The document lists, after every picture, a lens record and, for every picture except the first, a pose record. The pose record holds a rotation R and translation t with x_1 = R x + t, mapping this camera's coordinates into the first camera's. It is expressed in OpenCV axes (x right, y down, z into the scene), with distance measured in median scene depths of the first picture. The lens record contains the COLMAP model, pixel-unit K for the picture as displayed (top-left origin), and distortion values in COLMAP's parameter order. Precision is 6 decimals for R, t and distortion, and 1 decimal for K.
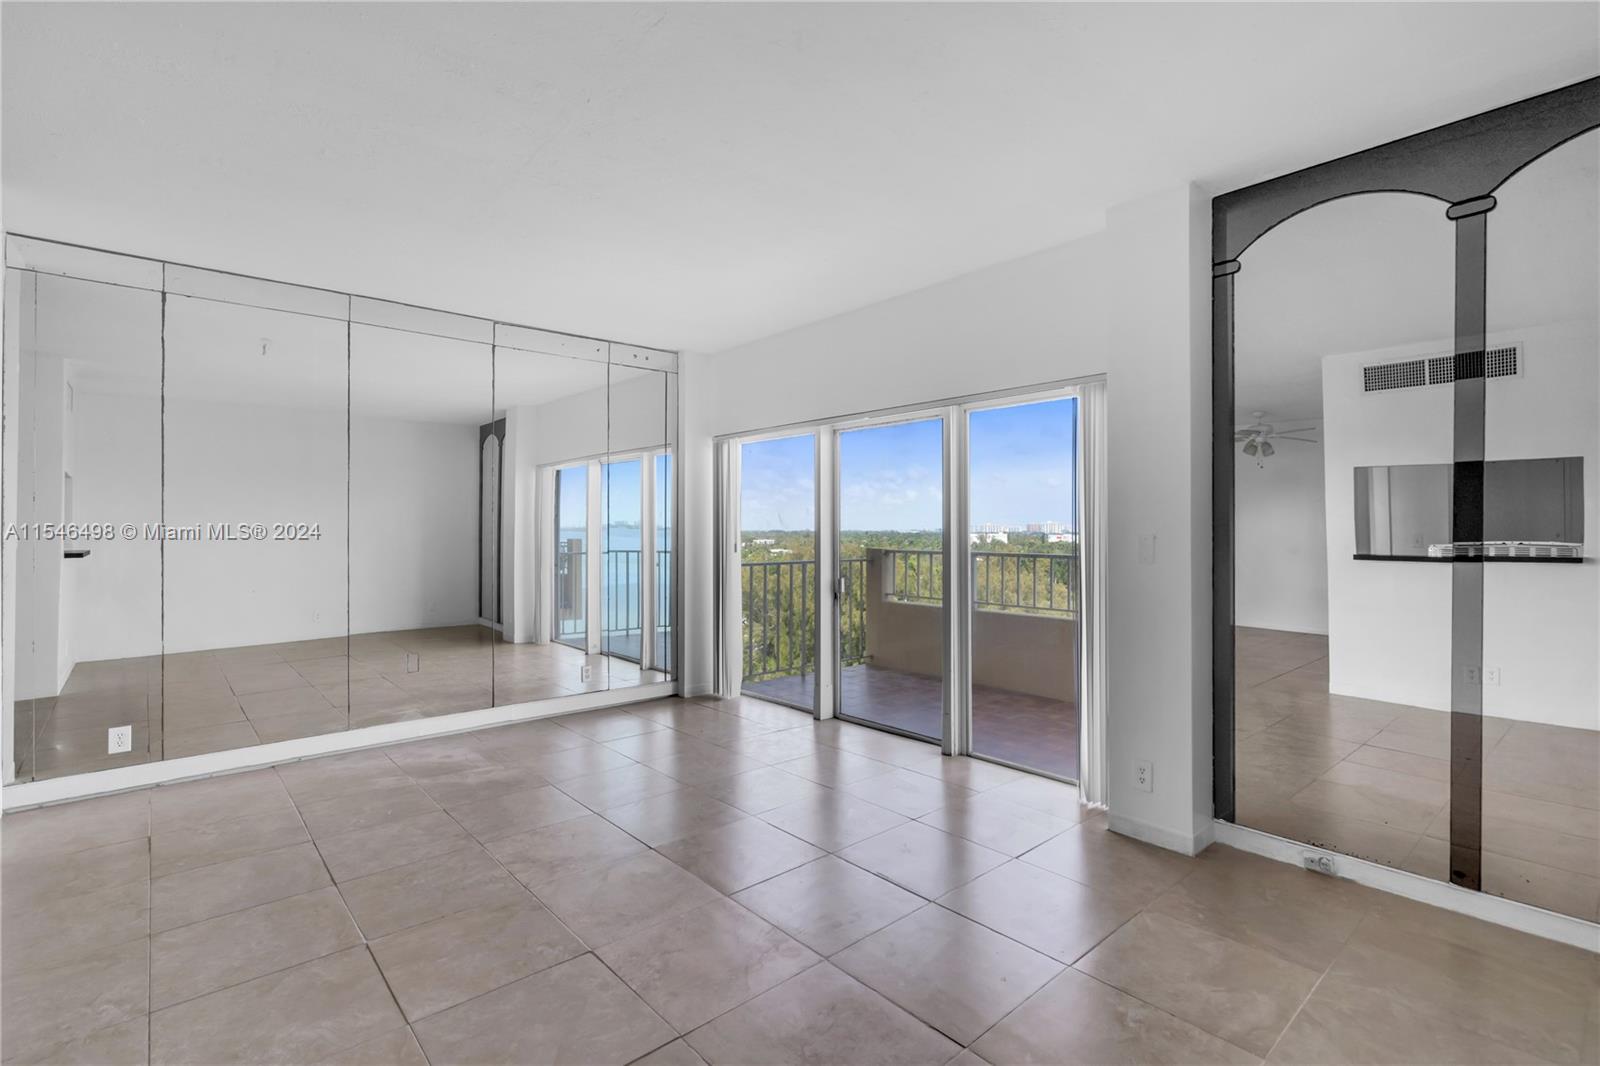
lens RADIAL K [[747.1, 0, 800.5], [0, 747.1, 515.9], [0, 0, 1]] dist [0.004019, 0.001794]
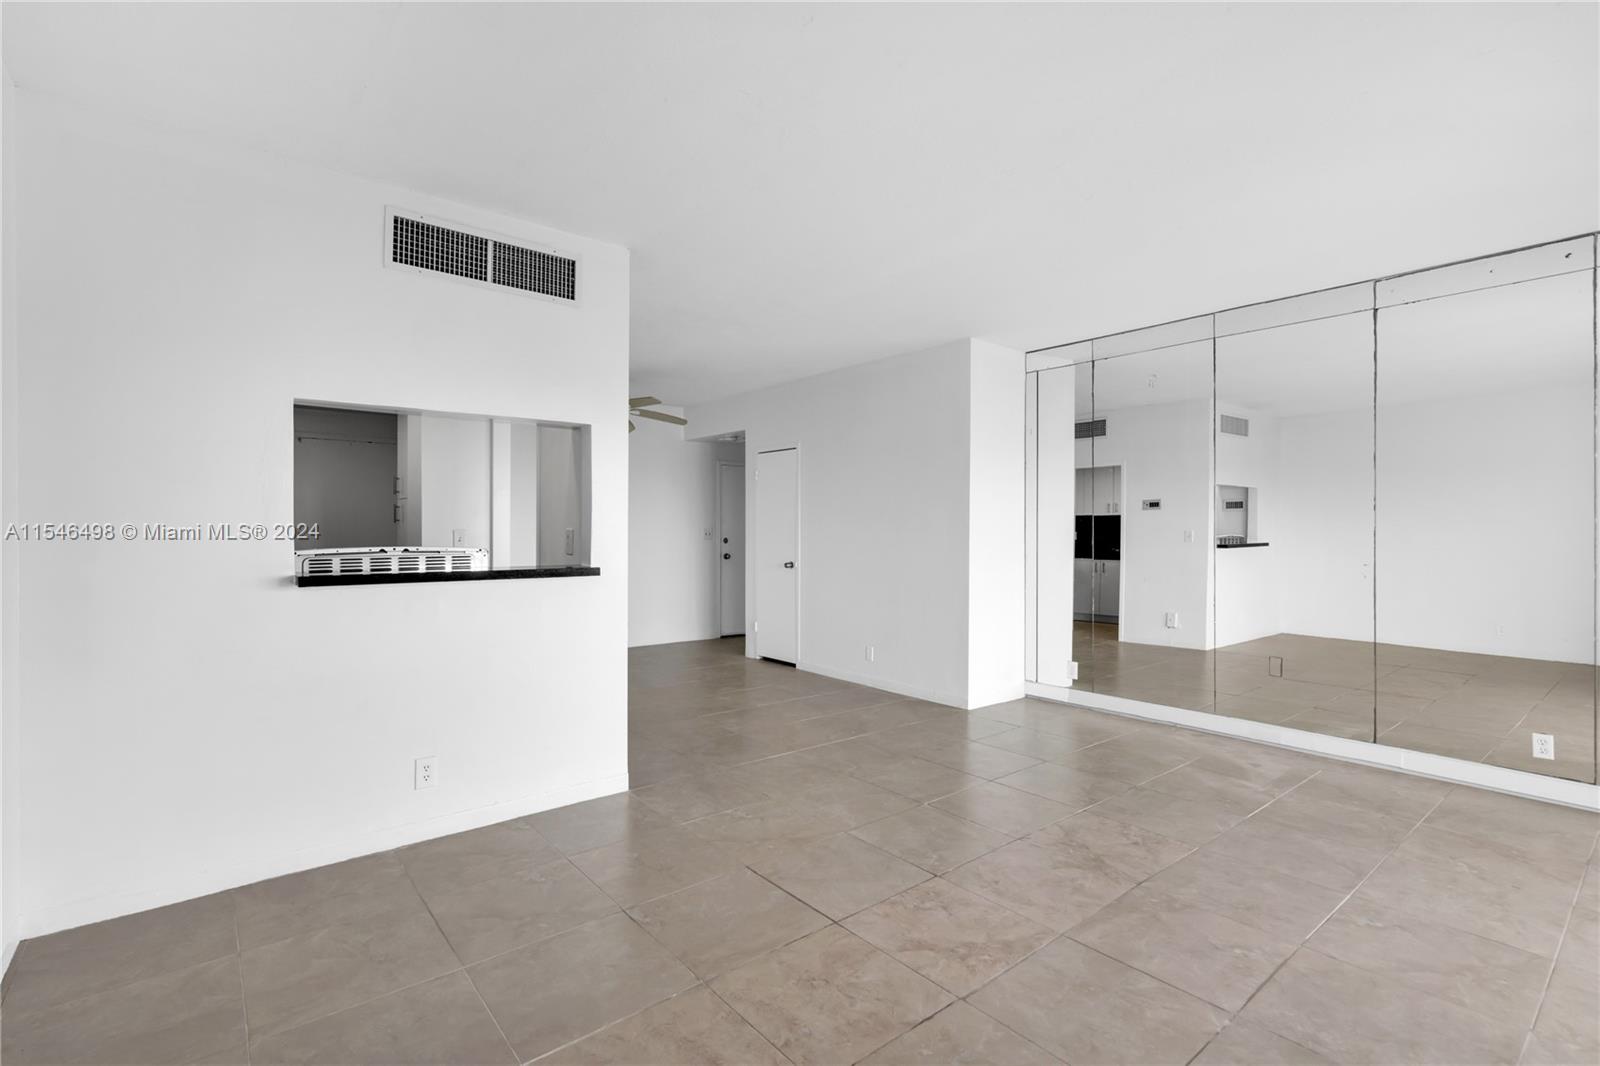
lens RADIAL K [[747.1, 0, 808.0], [0, 747.1, 518.7], [0, 0, 1]] dist [0.004019, 0.001794]
pose [[-0.022488, -0.011530, -0.999681, 0.544015], [0.014210, 0.999829, -0.011851, 0.007849], [0.999646, -0.014472, -0.022320, 0.475943]]
